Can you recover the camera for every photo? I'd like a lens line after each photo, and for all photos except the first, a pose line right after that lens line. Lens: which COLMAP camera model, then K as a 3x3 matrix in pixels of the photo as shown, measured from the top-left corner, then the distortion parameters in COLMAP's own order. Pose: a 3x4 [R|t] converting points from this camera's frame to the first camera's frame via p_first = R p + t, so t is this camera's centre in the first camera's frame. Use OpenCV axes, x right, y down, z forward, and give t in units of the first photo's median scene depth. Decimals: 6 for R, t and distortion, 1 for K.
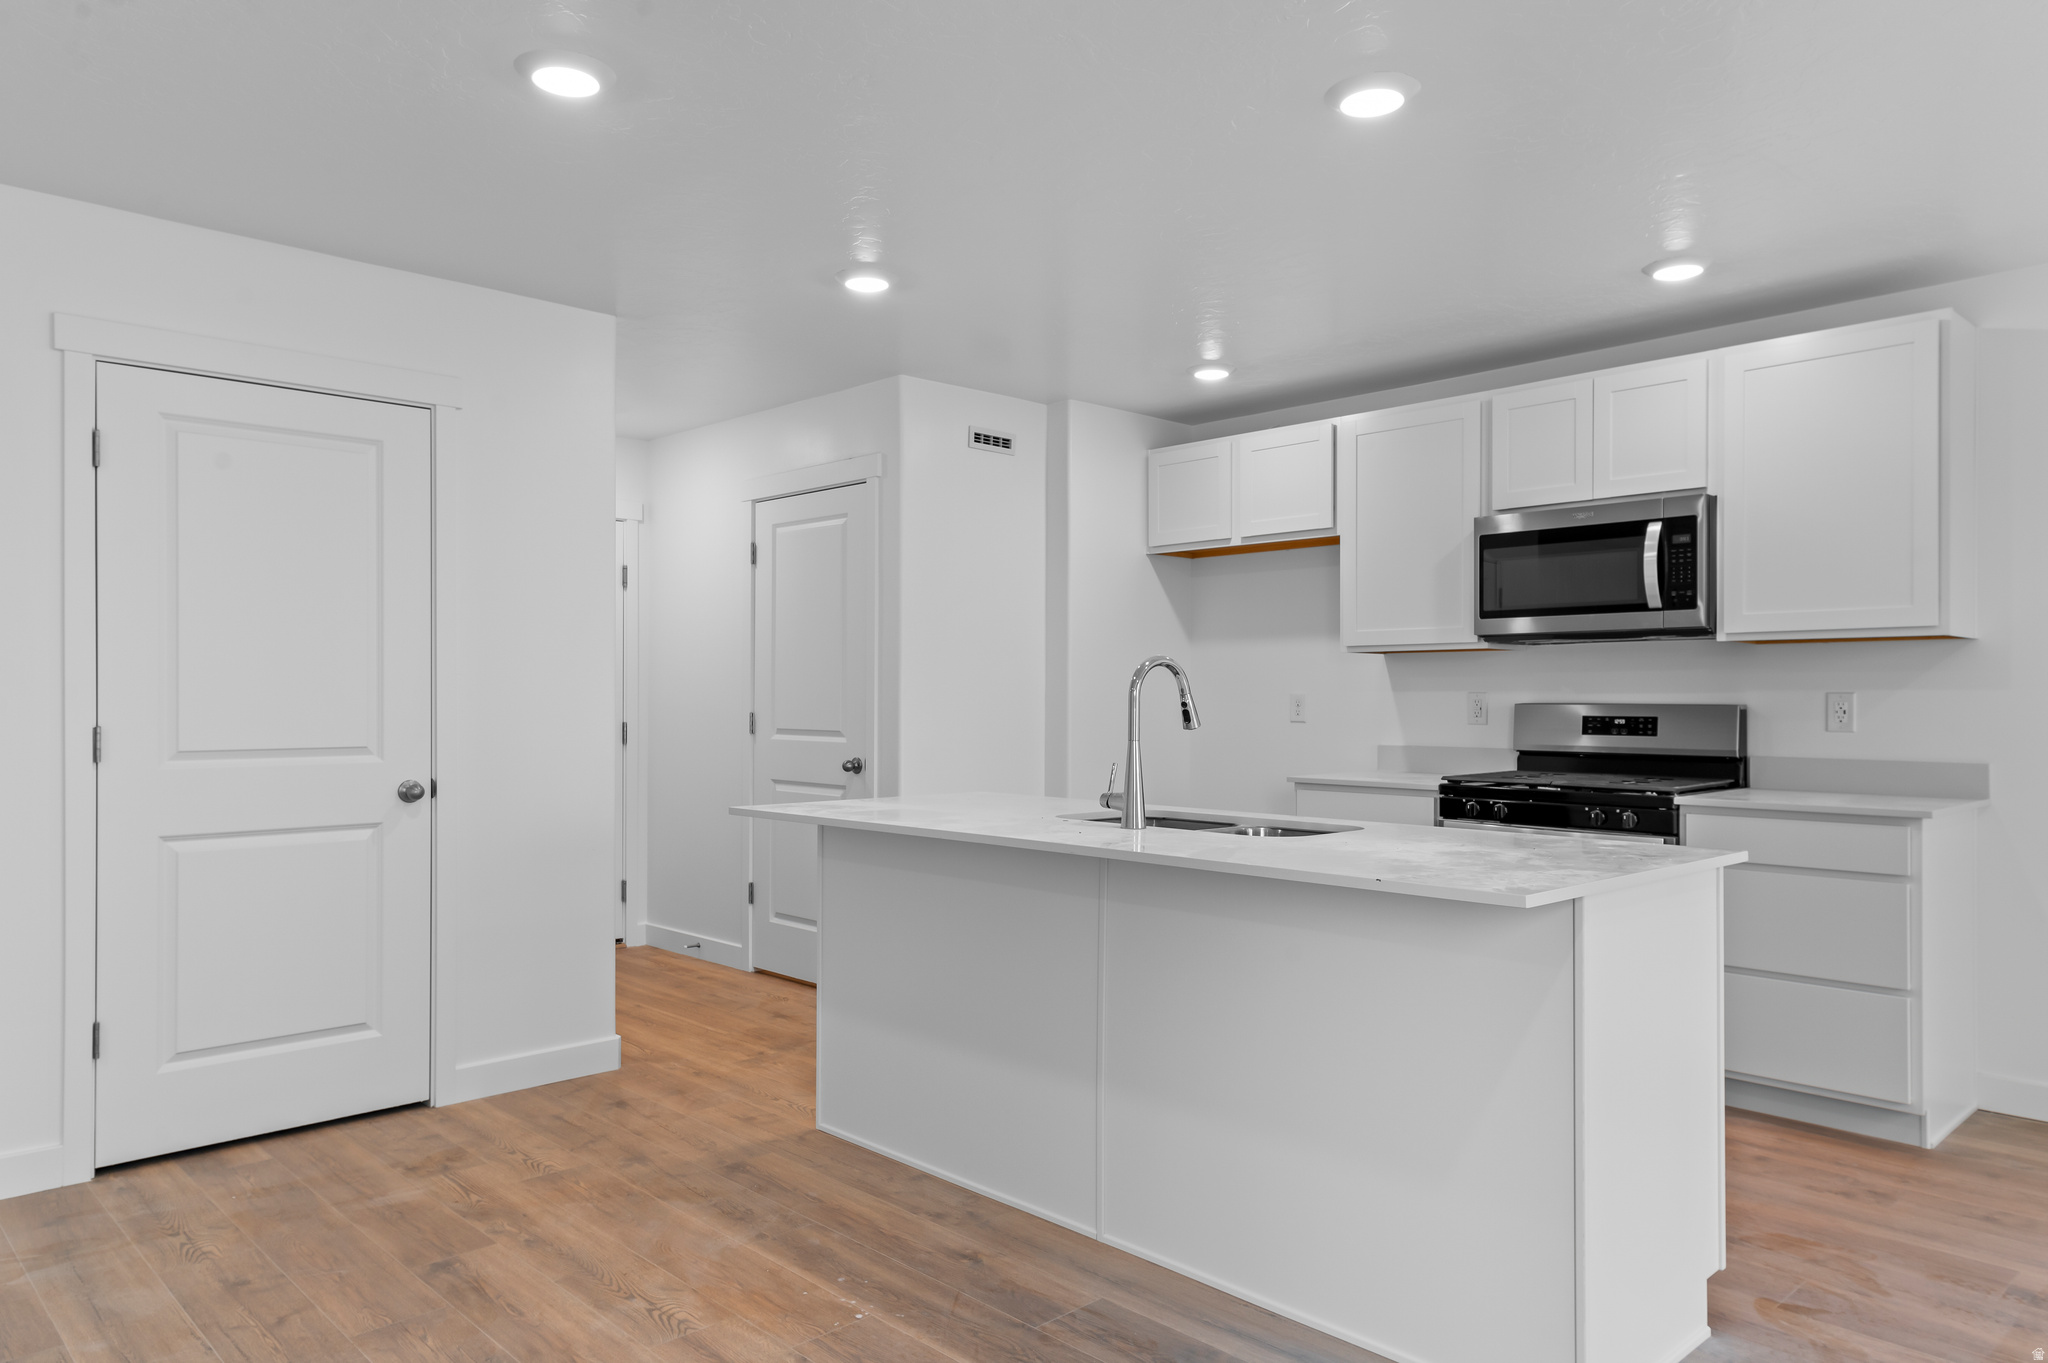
lens RADIAL K [[1353.5, 0, 1034.0], [0, 1353.5, 696.8], [0, 0, 1]] dist [0.015263, 0.003264]
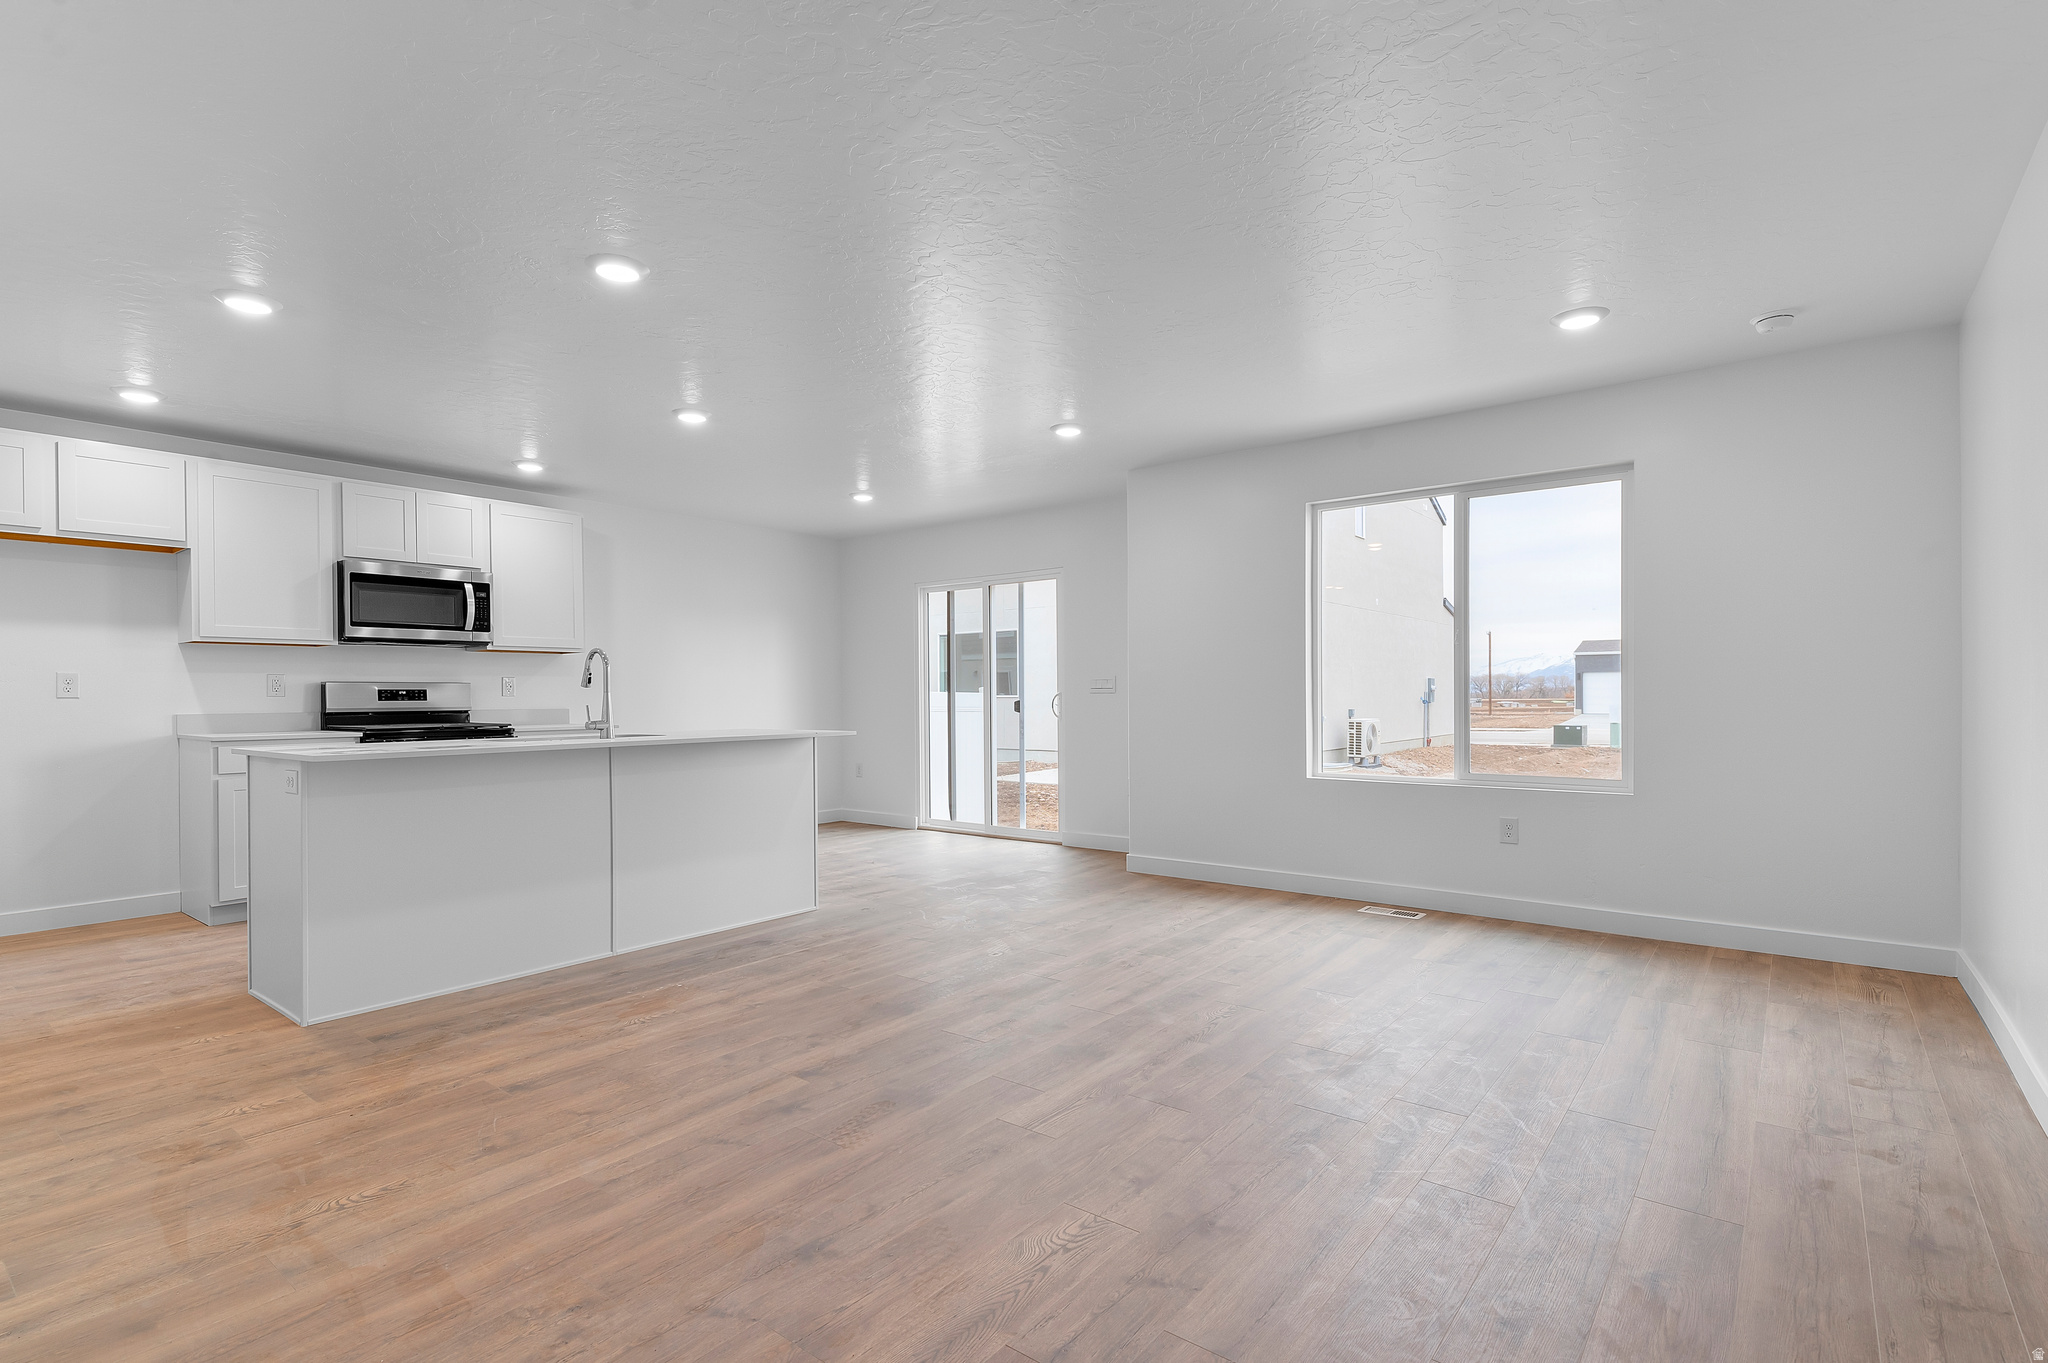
lens RADIAL K [[981.1, 0, 1028.2], [0, 981.1, 685.6], [0, 0, 1]] dist [0.001178, 0.000251]
pose [[-0.139332, 0.008392, 0.990210, -1.180574], [0.005528, 0.999955, -0.007697, 0.030877], [-0.990230, 0.004401, -0.139372, 0.521190]]
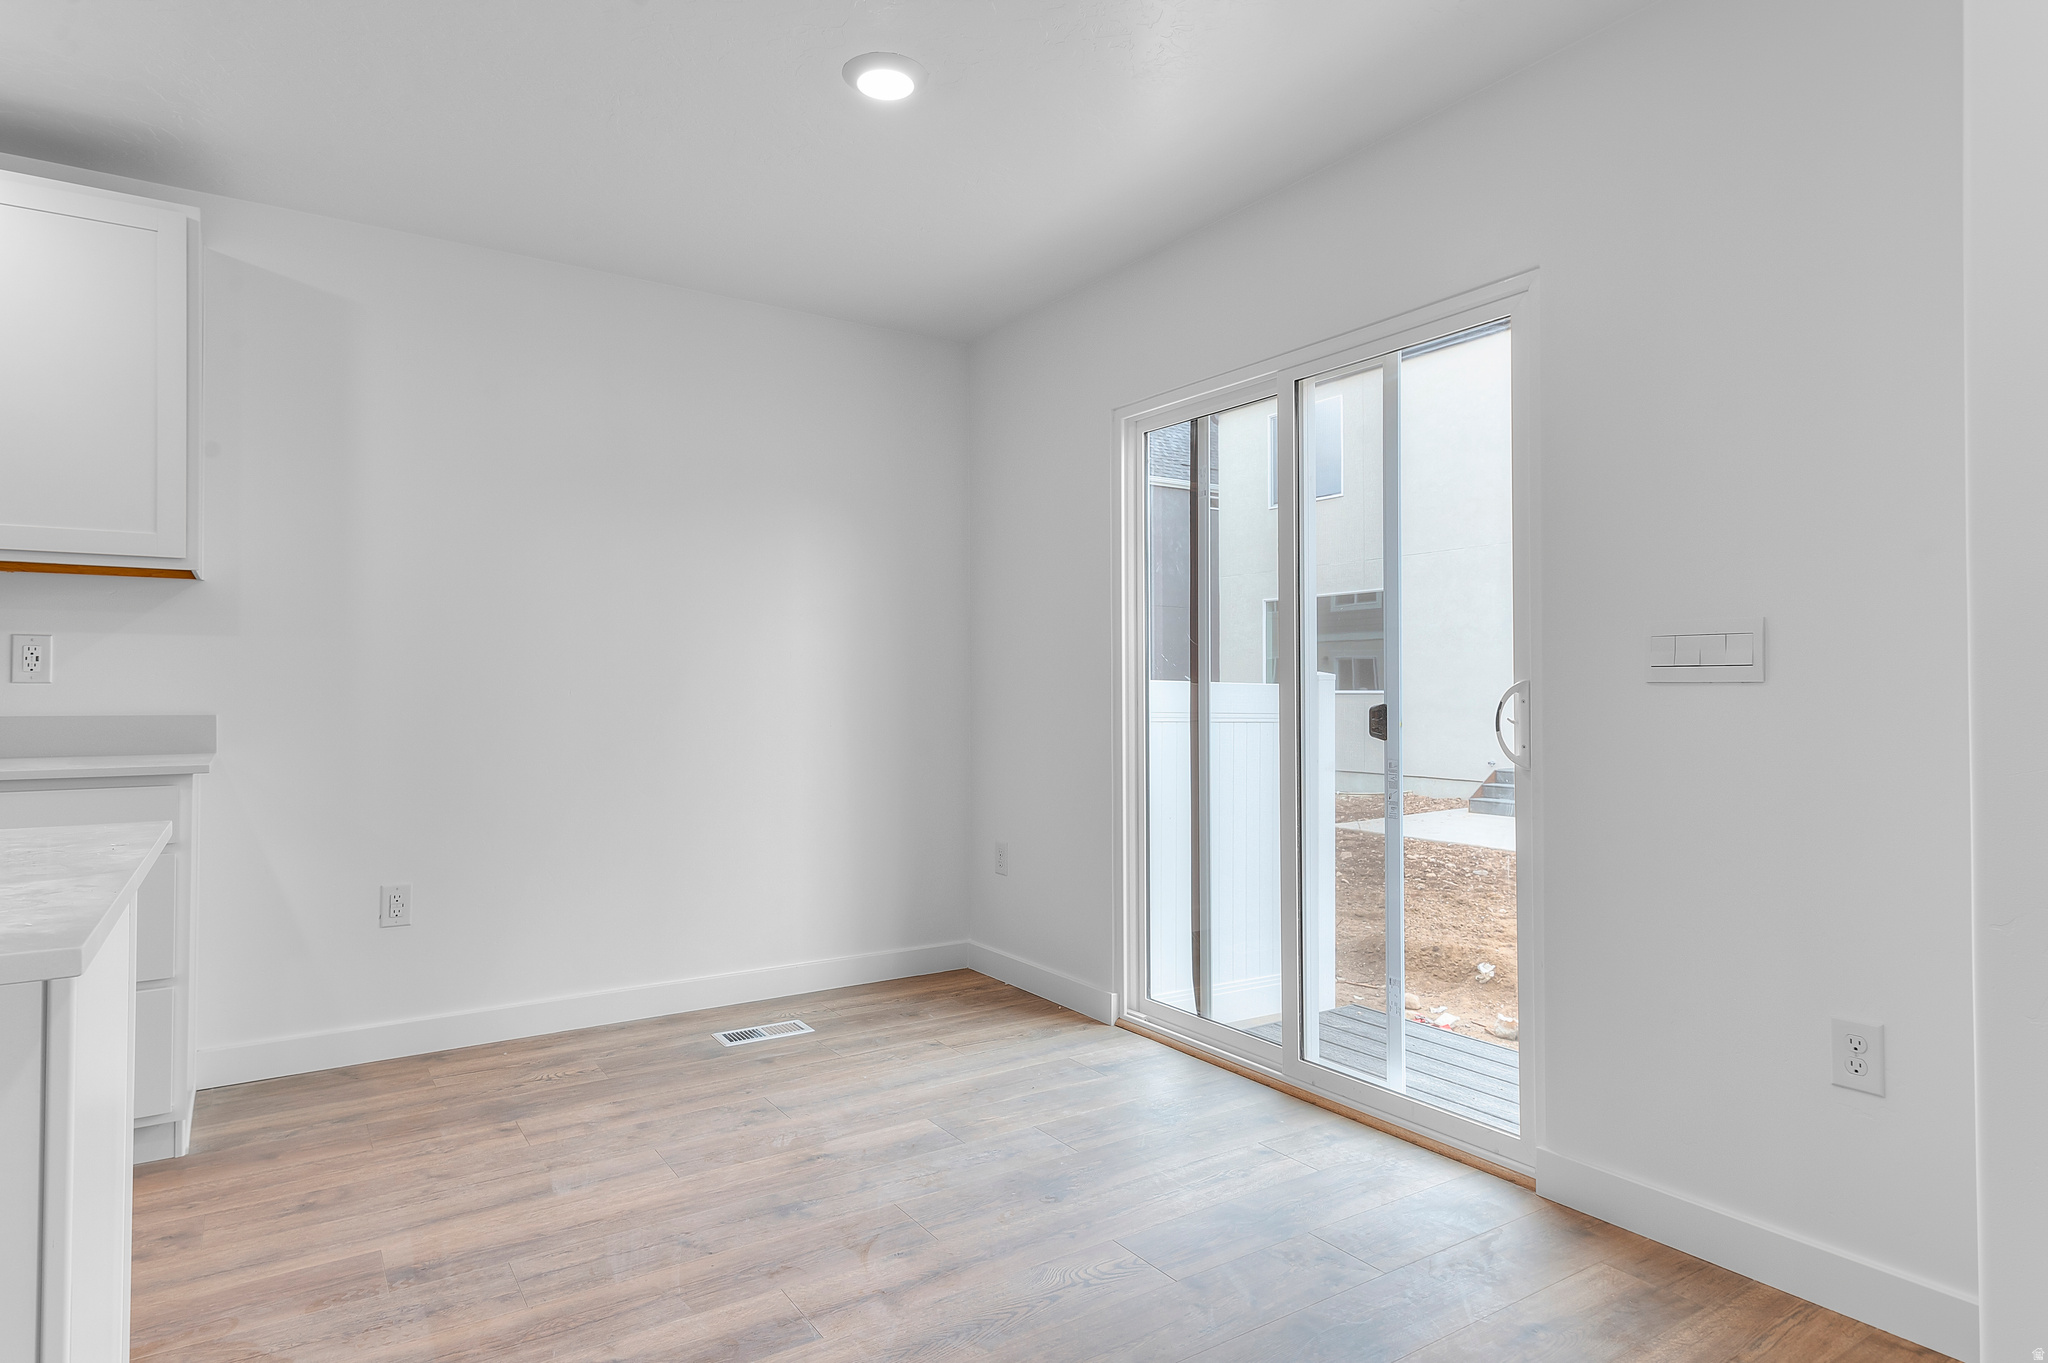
lens RADIAL K [[1162.9, 0, 964.2], [0, 1162.9, 672.4], [0, 0, 1]] dist [0.048436, 0.000004]
pose [[0.216465, 0.014988, 0.976175, 0.016090], [-0.001401, 0.999886, -0.015042, 0.035235], [-0.976289, 0.001888, 0.216461, 0.359636]]
